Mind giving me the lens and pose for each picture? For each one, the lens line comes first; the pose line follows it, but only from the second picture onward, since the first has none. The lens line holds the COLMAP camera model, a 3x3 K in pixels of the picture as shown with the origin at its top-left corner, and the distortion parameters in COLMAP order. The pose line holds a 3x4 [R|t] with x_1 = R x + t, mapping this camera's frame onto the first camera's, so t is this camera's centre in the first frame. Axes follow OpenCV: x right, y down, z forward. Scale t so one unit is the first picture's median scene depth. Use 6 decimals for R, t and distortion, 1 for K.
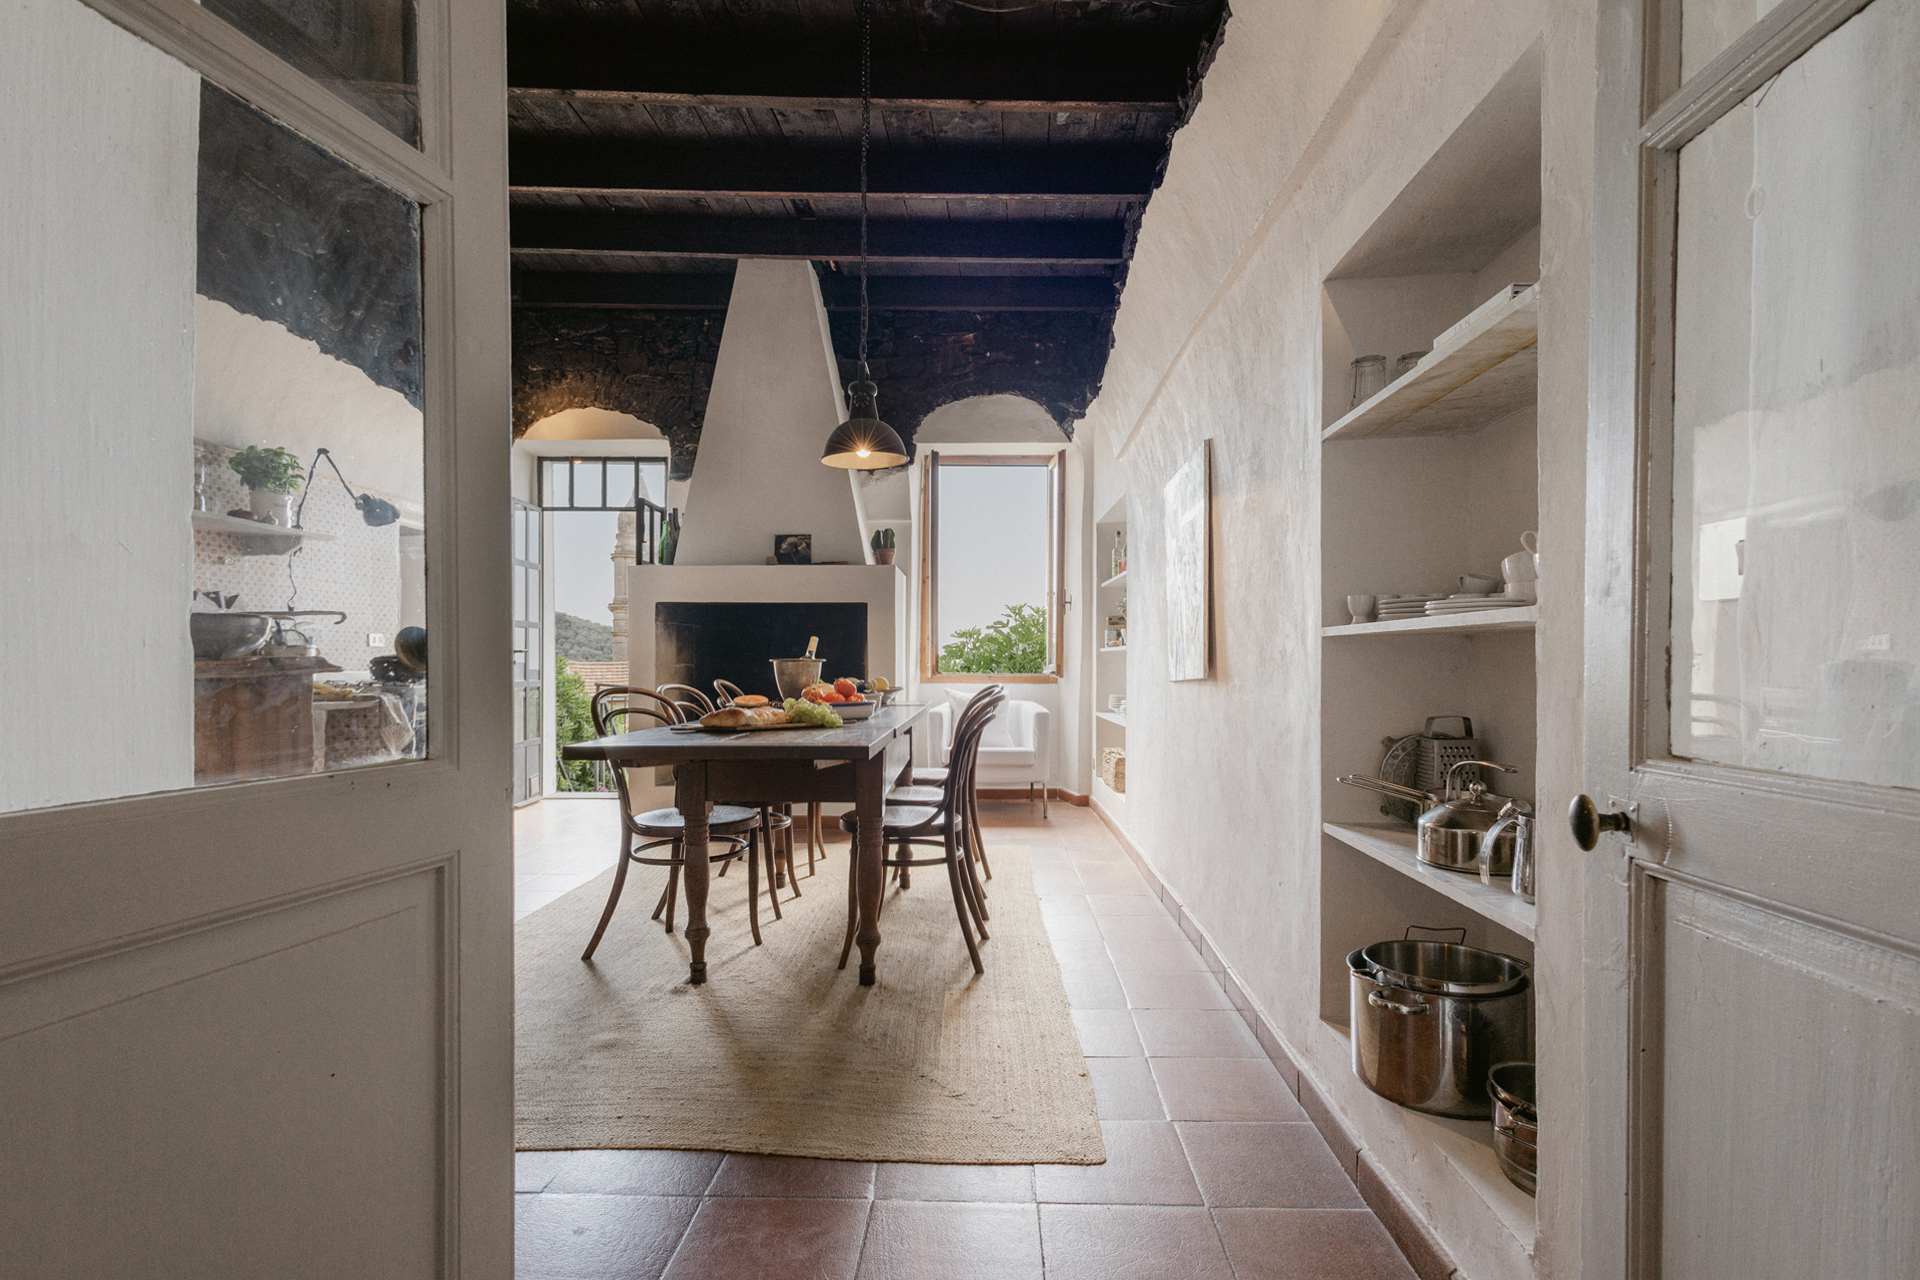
lens RADIAL K [[968.0, 0, 1010.6], [0, 968.0, 694.2], [0, 0, 1]] dist [0.004267, 0.002691]
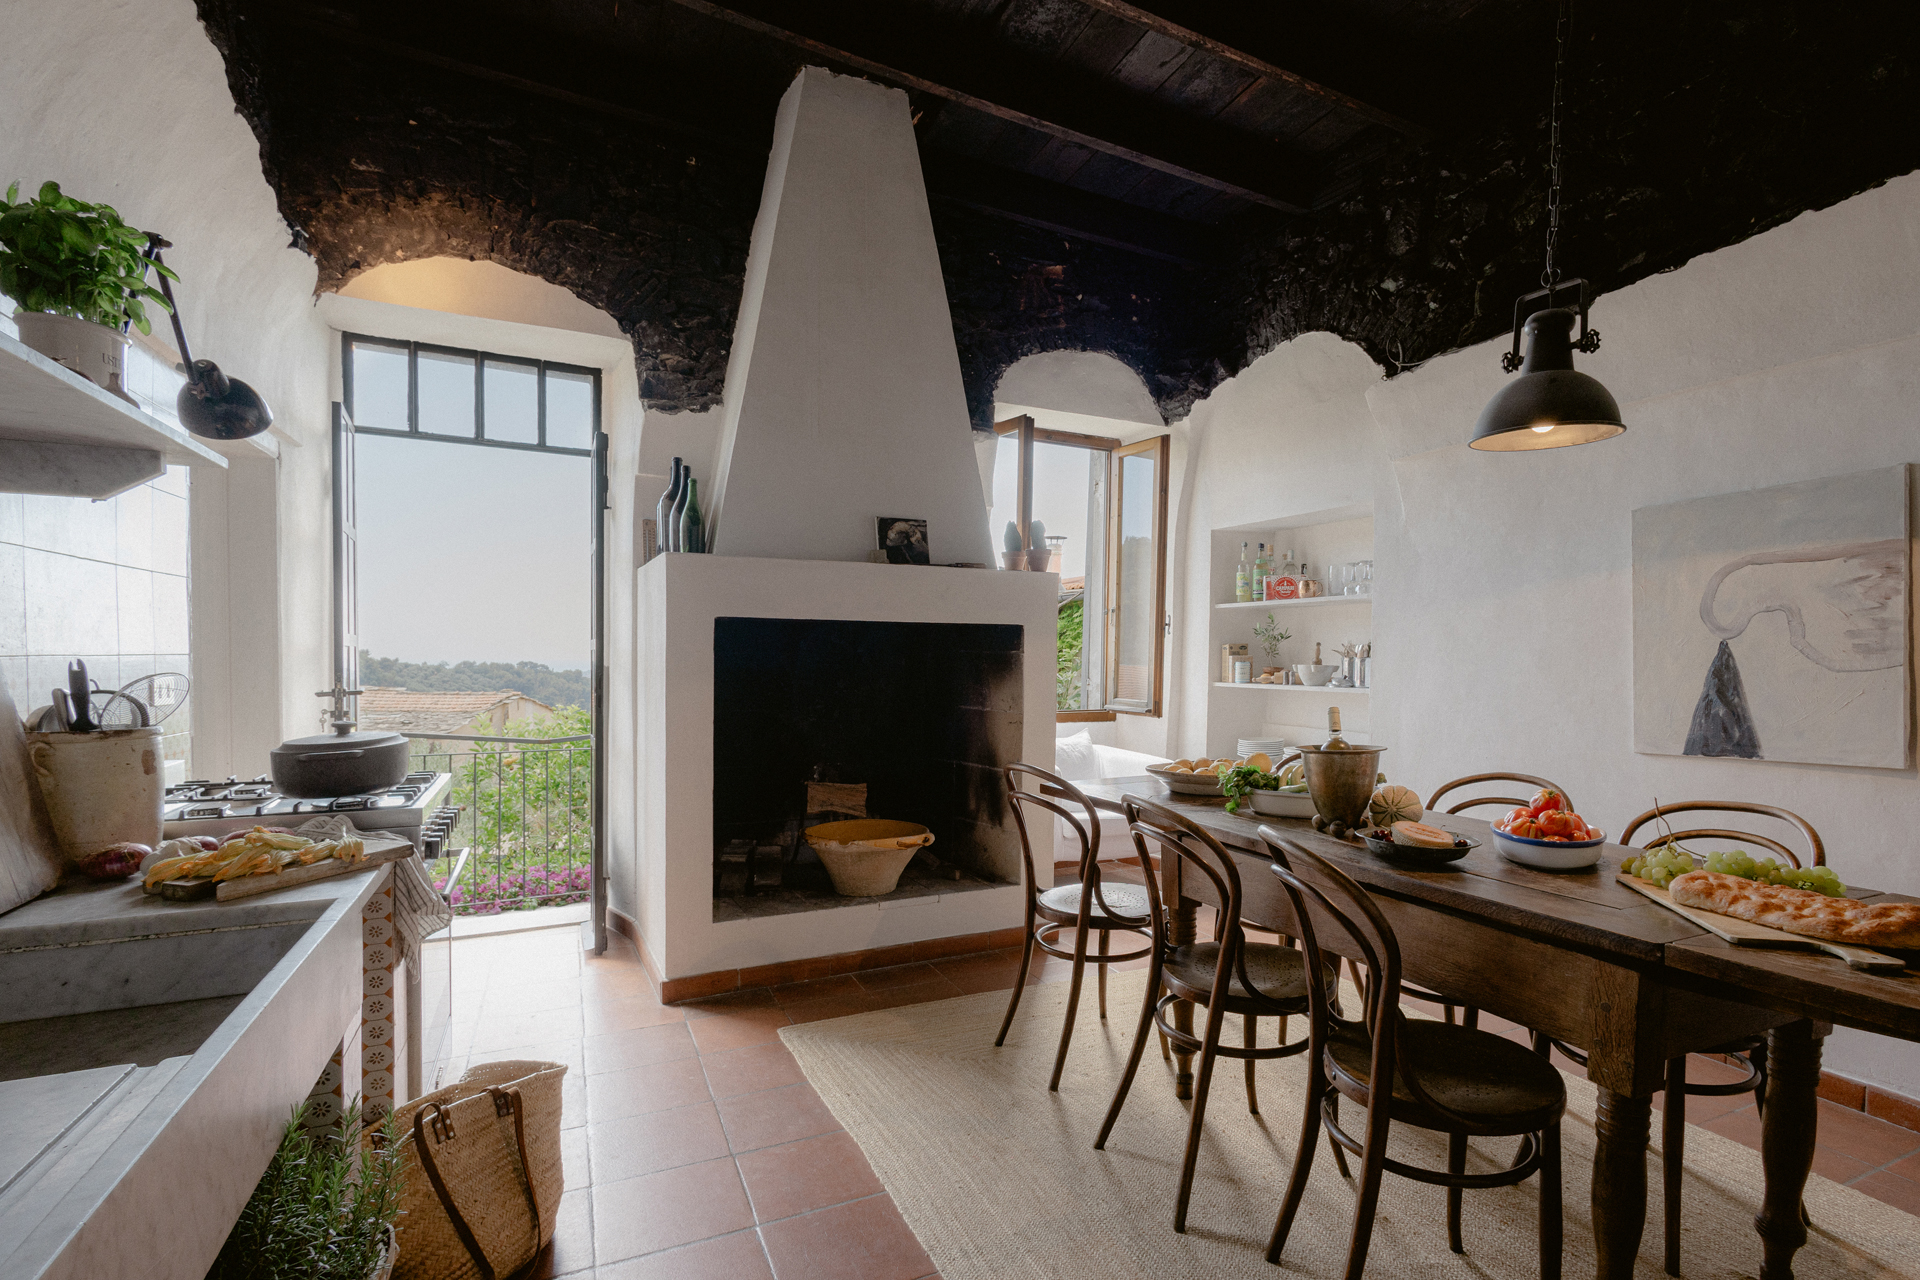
lens RADIAL K [[958.7, 0, 1006.3], [0, 958.7, 703.6], [0, 0, 1]] dist [0.014943, -0.002577]
pose [[0.882095, -0.015266, 0.470824, -0.445644], [0.002819, 0.999628, 0.027131, -0.052314], [-0.471063, -0.022605, 0.881810, 0.359999]]
